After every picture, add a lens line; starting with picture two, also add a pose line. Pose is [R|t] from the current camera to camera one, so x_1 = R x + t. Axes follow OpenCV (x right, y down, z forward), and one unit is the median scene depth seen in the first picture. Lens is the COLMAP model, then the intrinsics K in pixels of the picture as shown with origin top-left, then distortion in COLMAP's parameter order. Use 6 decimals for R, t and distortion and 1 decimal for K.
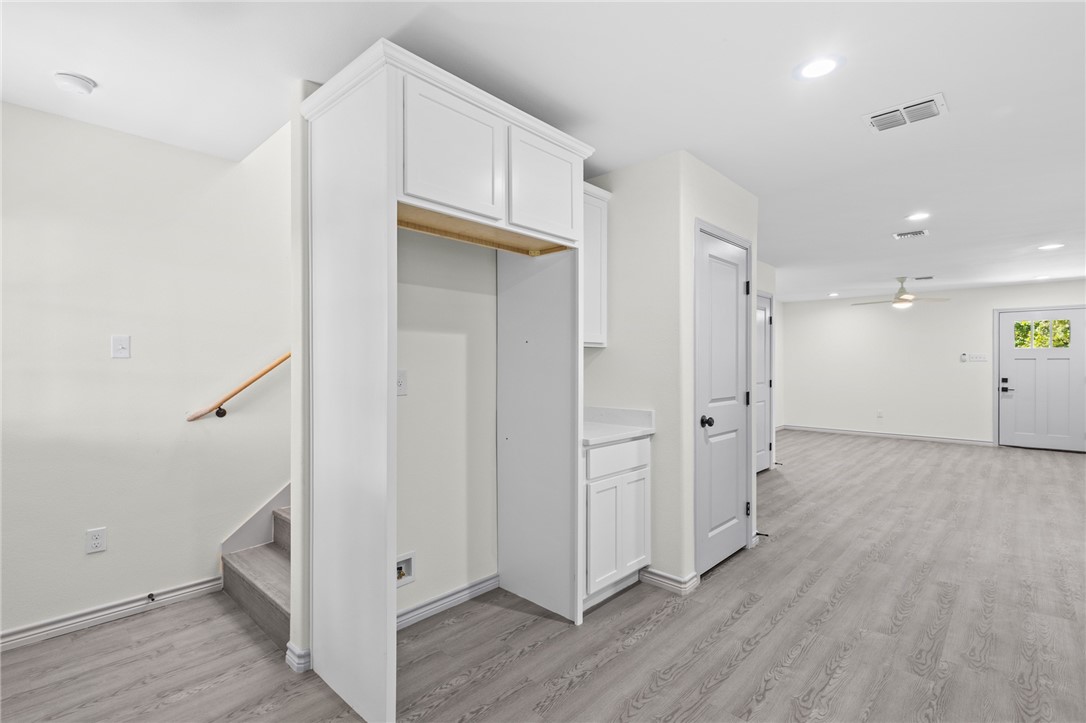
lens RADIAL K [[508.9, 0, 542.5], [0, 508.9, 364.6], [0, 0, 1]] dist [0.006521, -0.000773]
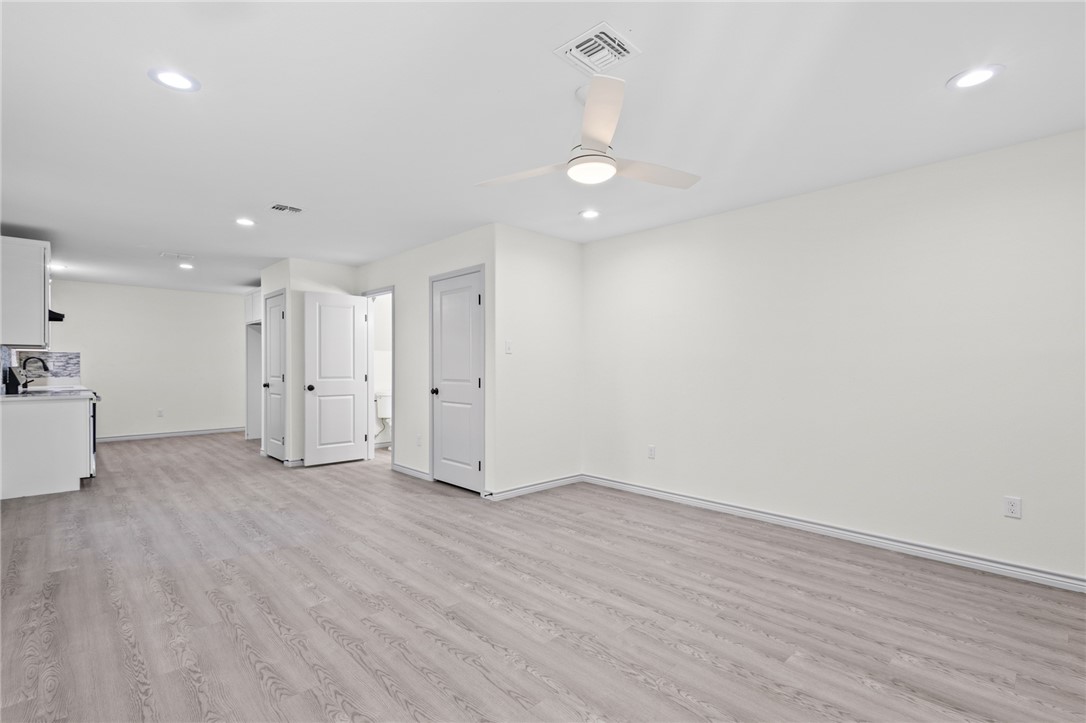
lens RADIAL K [[504.5, 0, 540.6], [0, 504.5, 372.0], [0, 0, 1]] dist [0.008389, -0.000164]
pose [[-0.059314, 0.010431, -0.998185, 1.997318], [-0.005503, 0.999927, 0.010776, 0.019411], [0.998224, 0.006132, -0.059252, 1.895516]]
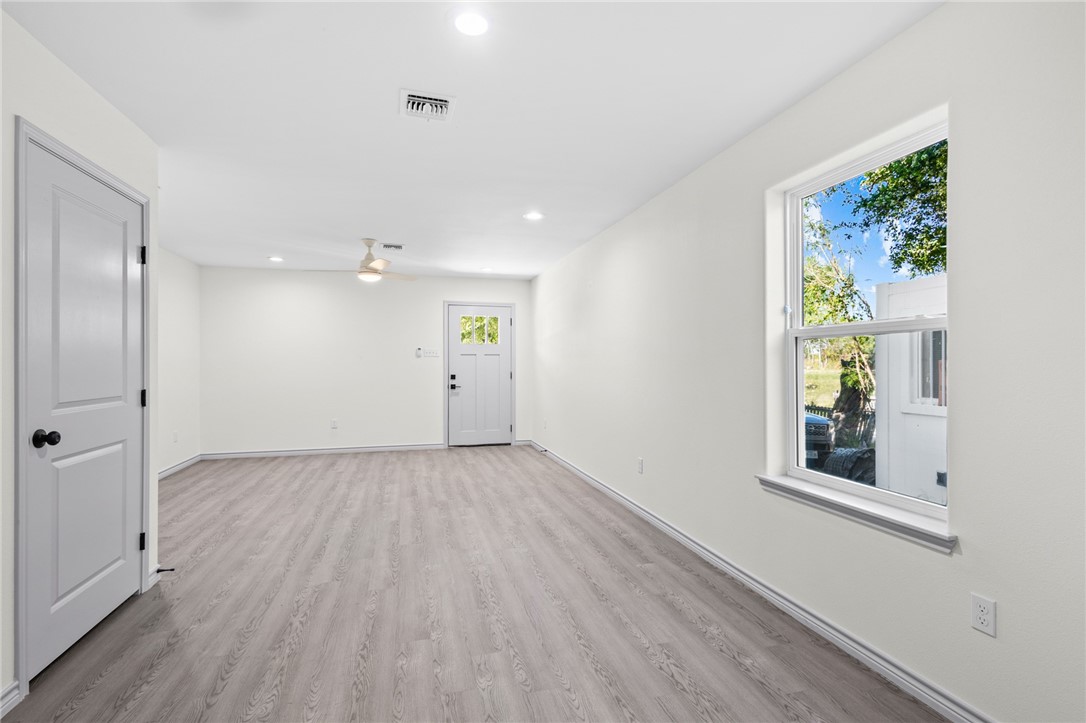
lens RADIAL K [[500.6, 0, 539.4], [0, 500.6, 361.7], [0, 0, 1]] dist [0.009186, 0.000054]
pose [[0.532130, -0.000454, 0.846662, 0.433391], [0.005343, 0.999982, -0.002822, 0.012605], [-0.846646, 0.006025, 0.532123, 0.789602]]
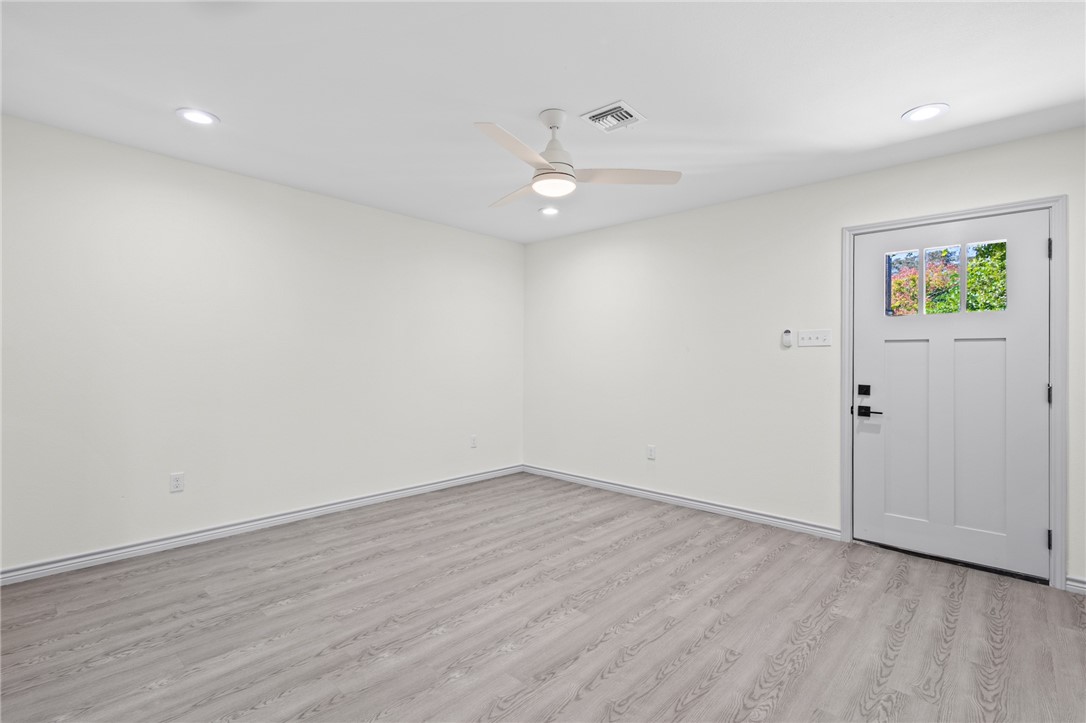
lens RADIAL K [[506.1, 0, 541.3], [0, 506.1, 358.2], [0, 0, 1]] dist [0.011000, -0.000275]
pose [[0.999974, 0.007221, 0.000184, 1.340128], [-0.007220, 0.999935, -0.008783, 0.020282], [-0.000247, 0.008782, 0.999961, 1.209711]]
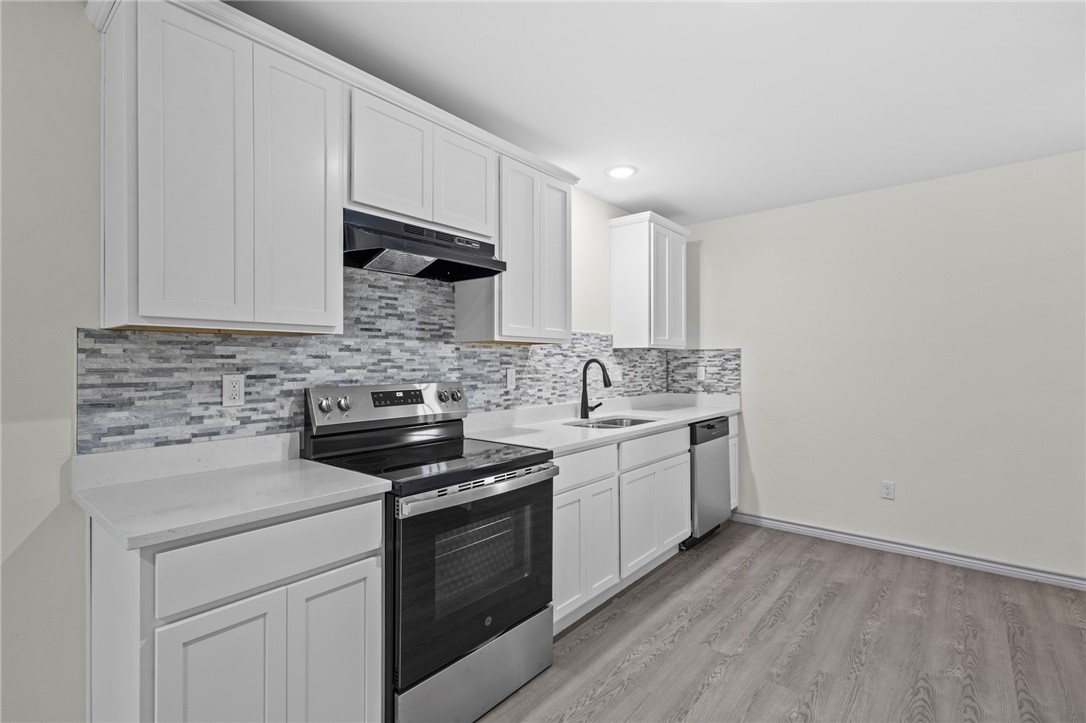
lens RADIAL K [[500.6, 0, 539.4], [0, 500.6, 361.7], [0, 0, 1]] dist [0.009186, 0.000054]
pose [[-0.998768, -0.001596, -0.049597, 0.502576], [-0.001822, 0.999988, 0.004512, -0.003751], [0.049589, 0.004597, -0.998759, 0.942698]]
